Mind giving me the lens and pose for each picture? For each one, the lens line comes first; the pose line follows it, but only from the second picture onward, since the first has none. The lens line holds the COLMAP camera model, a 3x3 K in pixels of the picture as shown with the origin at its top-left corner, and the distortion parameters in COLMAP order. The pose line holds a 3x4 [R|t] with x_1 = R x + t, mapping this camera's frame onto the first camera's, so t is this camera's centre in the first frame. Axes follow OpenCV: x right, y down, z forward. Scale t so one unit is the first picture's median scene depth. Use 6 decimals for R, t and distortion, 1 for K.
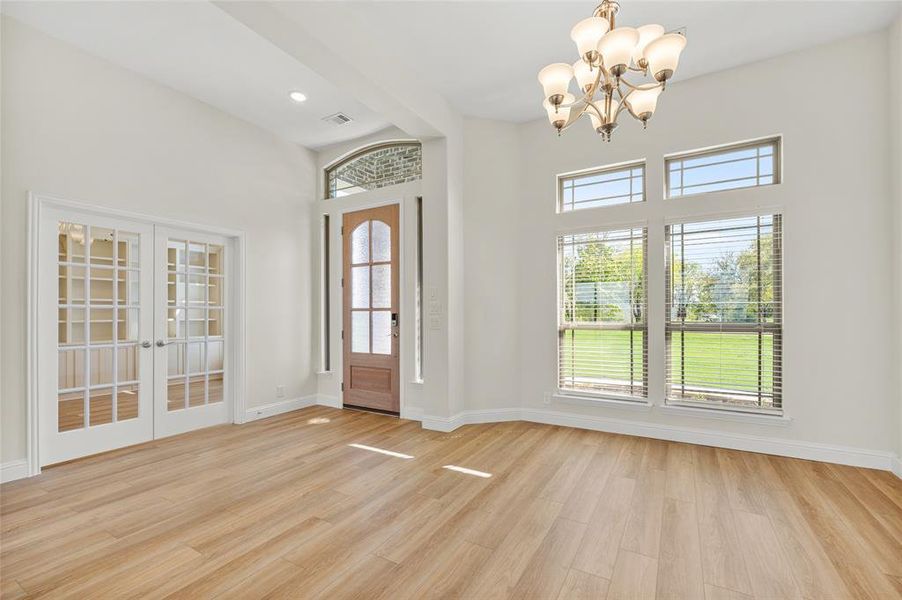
lens RADIAL K [[389.3, 0, 453.7], [0, 389.3, 314.0], [0, 0, 1]] dist [-0.002071, -0.000244]
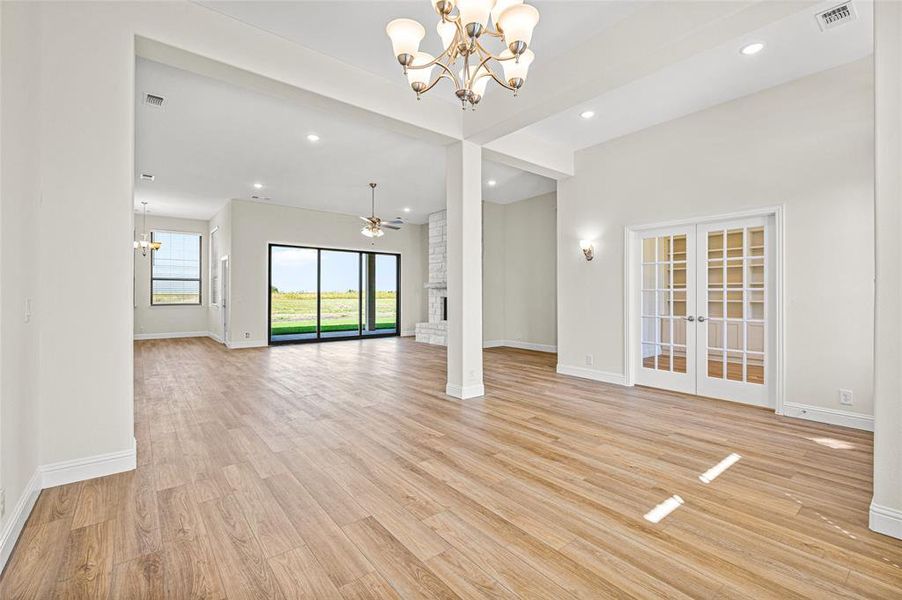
lens RADIAL K [[389.3, 0, 453.7], [0, 389.3, 314.0], [0, 0, 1]] dist [-0.002071, -0.000244]
pose [[-0.350186, 0.046909, -0.935505, 0.572586], [-0.003609, 0.998670, 0.051427, -0.001227], [0.936673, 0.021385, -0.349551, 0.591579]]
